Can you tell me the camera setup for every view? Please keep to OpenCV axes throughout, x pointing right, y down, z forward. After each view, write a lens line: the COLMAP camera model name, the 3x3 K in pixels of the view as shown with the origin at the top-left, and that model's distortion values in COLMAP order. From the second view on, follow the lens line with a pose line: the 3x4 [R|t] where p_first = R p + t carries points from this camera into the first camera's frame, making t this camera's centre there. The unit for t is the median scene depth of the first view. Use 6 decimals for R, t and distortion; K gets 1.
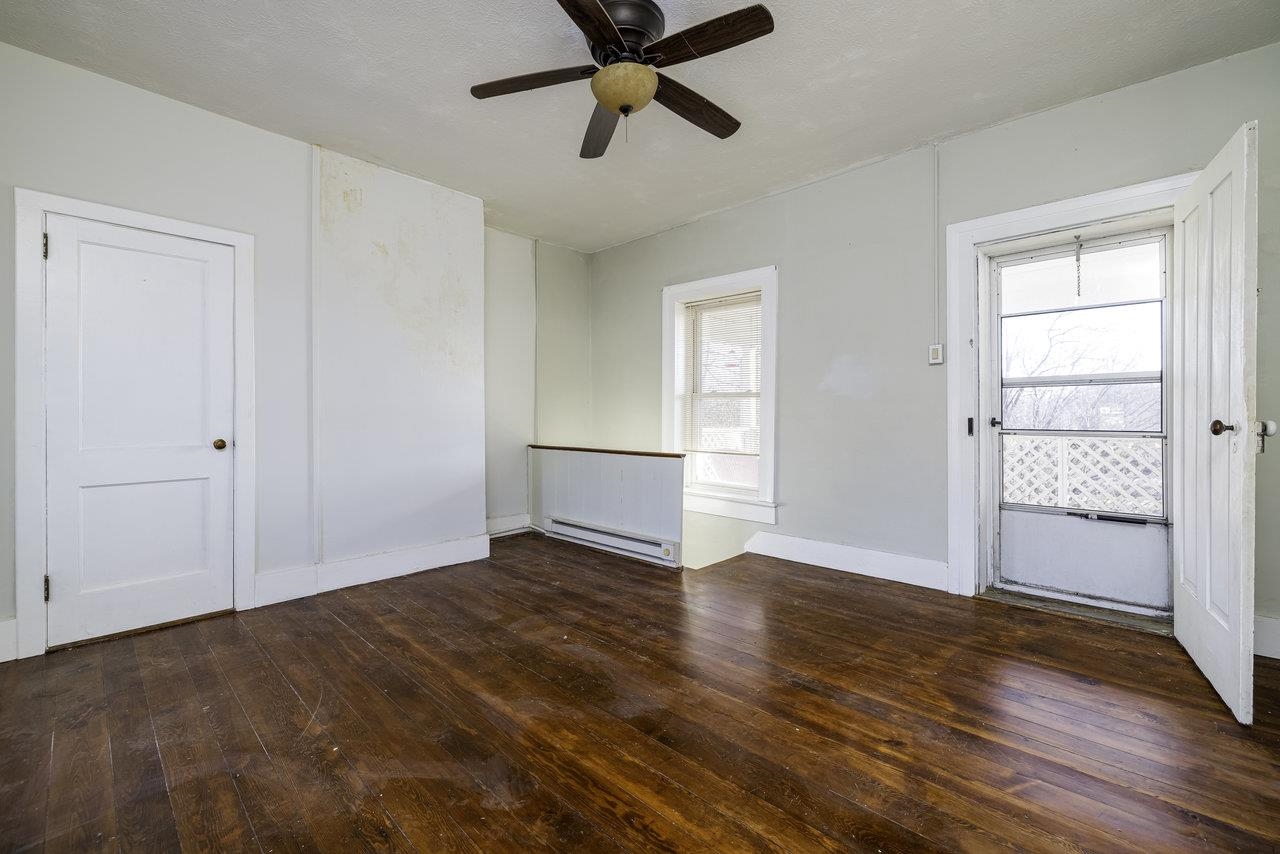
lens RADIAL K [[552.0, 0, 631.4], [0, 552.0, 402.8], [0, 0, 1]] dist [-0.001248, 0.000622]
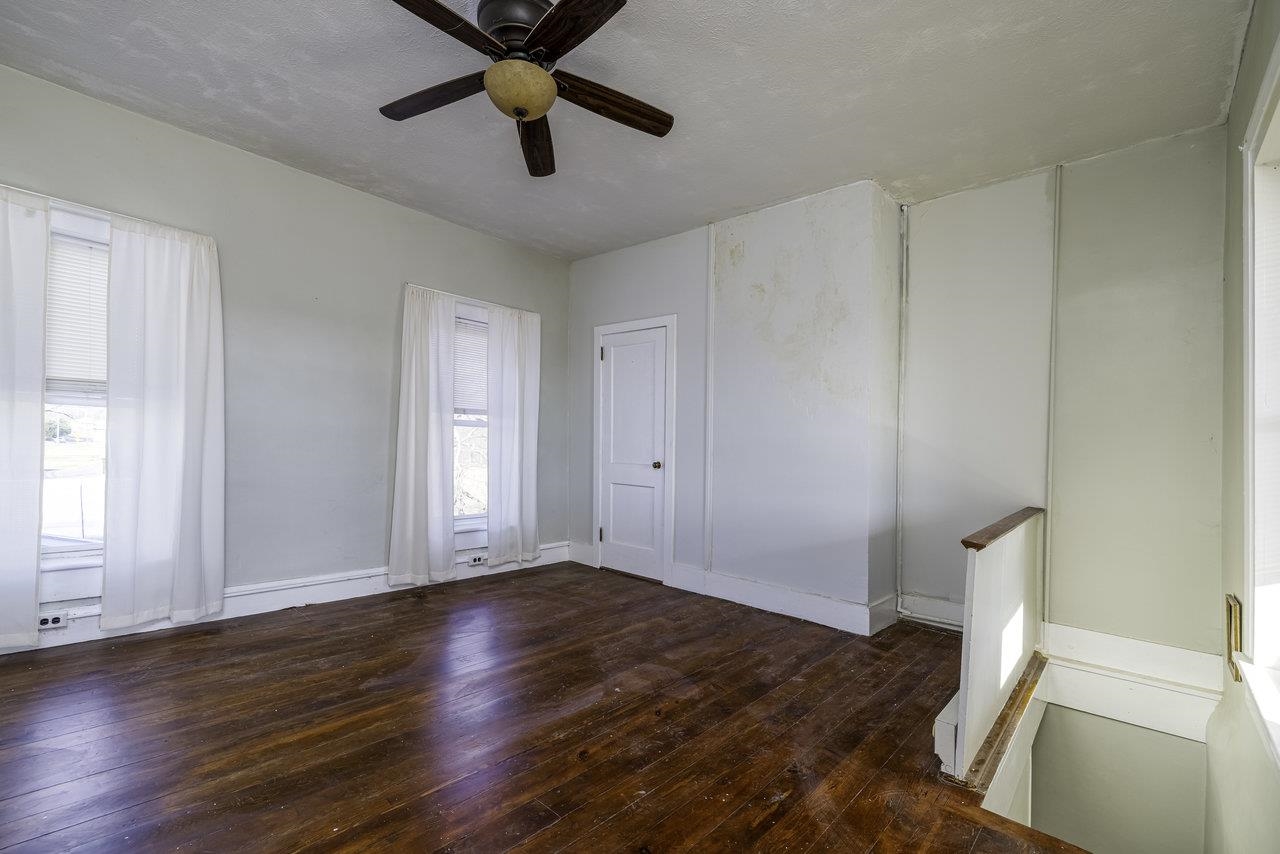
lens RADIAL K [[552.0, 0, 629.3], [0, 552.0, 445.5], [0, 0, 1]] dist [-0.001248, 0.000622]
pose [[0.015750, 0.005570, -0.999860, 0.707348], [-0.014603, 0.999879, 0.005340, 0.016754], [0.999769, 0.014517, 0.015830, 0.901162]]
